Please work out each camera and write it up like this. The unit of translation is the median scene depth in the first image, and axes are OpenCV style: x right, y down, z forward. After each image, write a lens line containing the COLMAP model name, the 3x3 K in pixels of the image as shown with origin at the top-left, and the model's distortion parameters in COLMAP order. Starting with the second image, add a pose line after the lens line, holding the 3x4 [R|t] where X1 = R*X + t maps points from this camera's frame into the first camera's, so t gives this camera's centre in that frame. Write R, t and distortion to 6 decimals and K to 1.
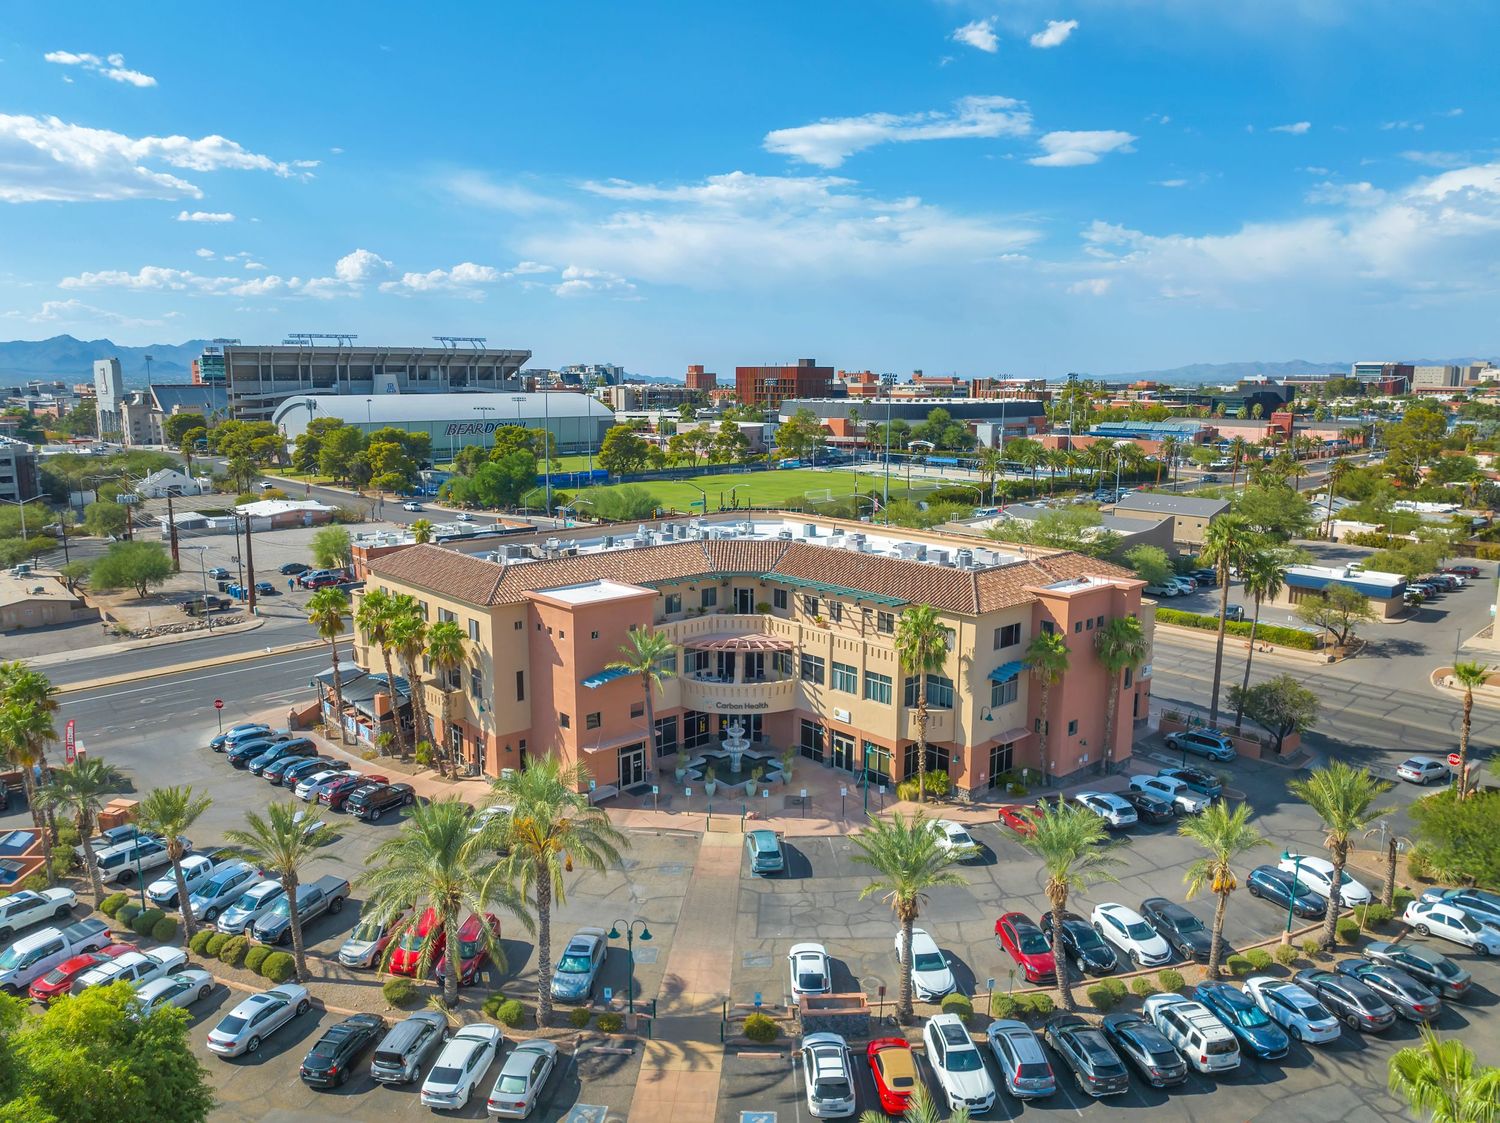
lens RADIAL K [[1053.5, 0, 749.1], [0, 1053.5, 560.0], [0, 0, 1]] dist [-0.041123, 0.008618]
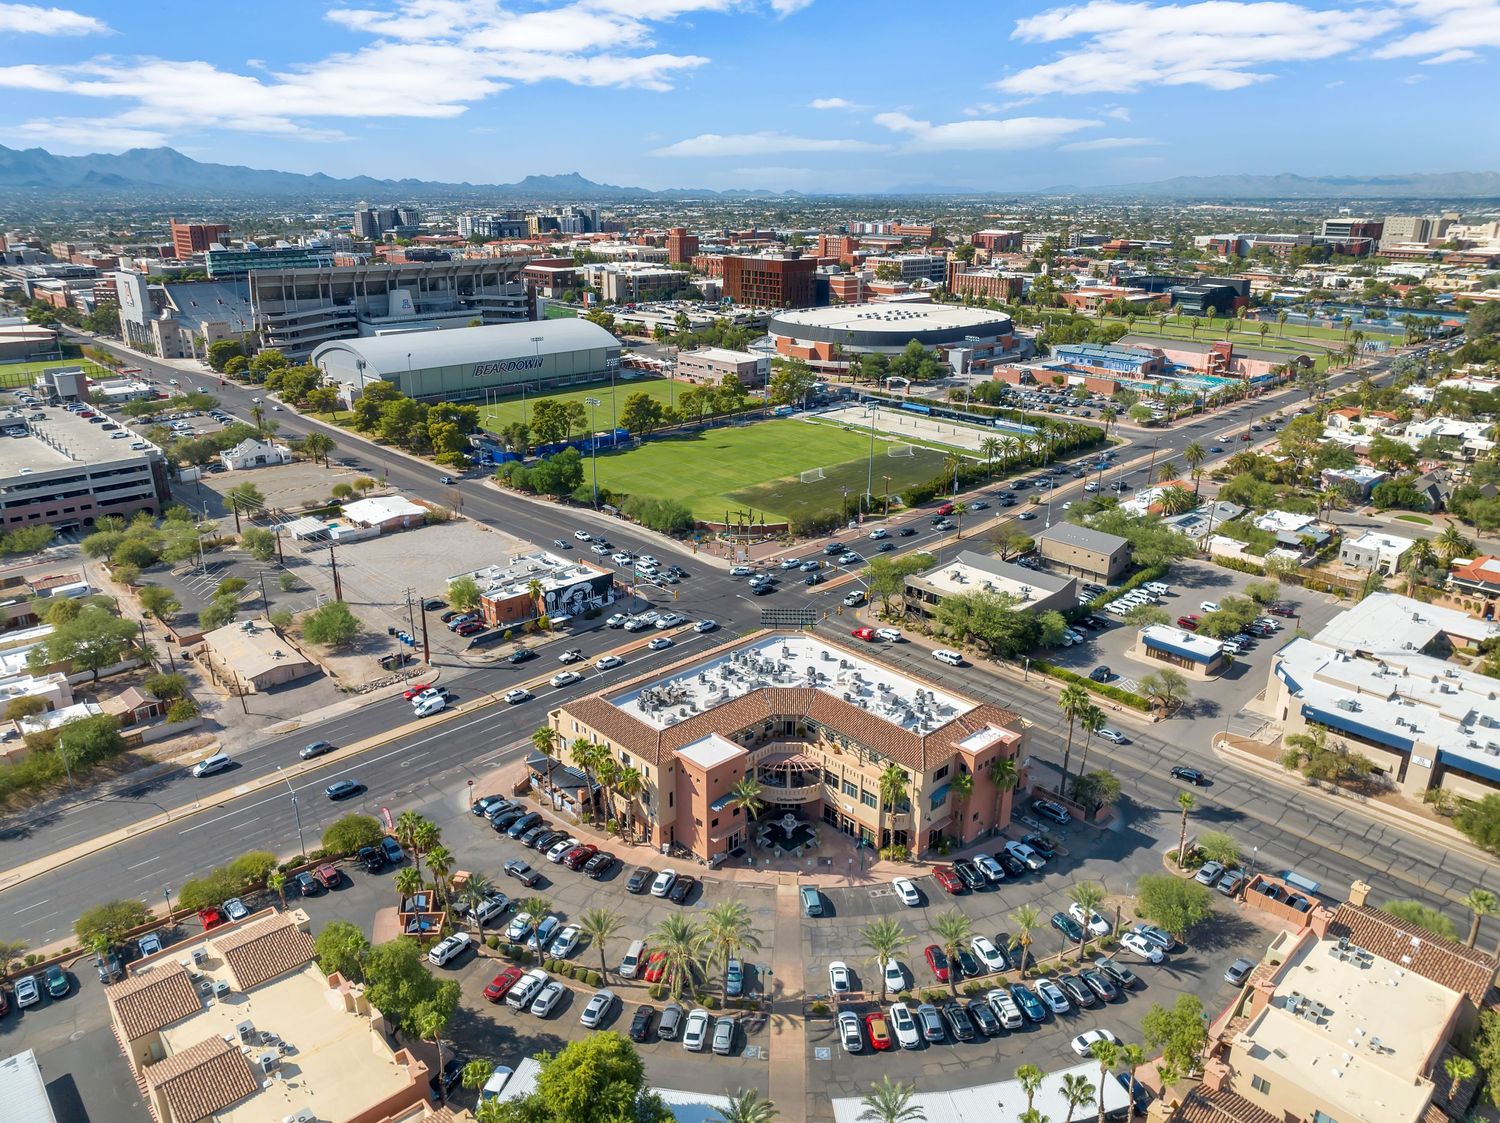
lens RADIAL K [[1053.5, 0, 745.0], [0, 1053.5, 563.0], [0, 0, 1]] dist [-0.041123, 0.008618]
pose [[0.999779, -0.008099, 0.019400, -0.129266], [0.004571, 0.984482, 0.175425, -0.626463], [-0.020520, -0.175297, 0.984302, -0.742421]]
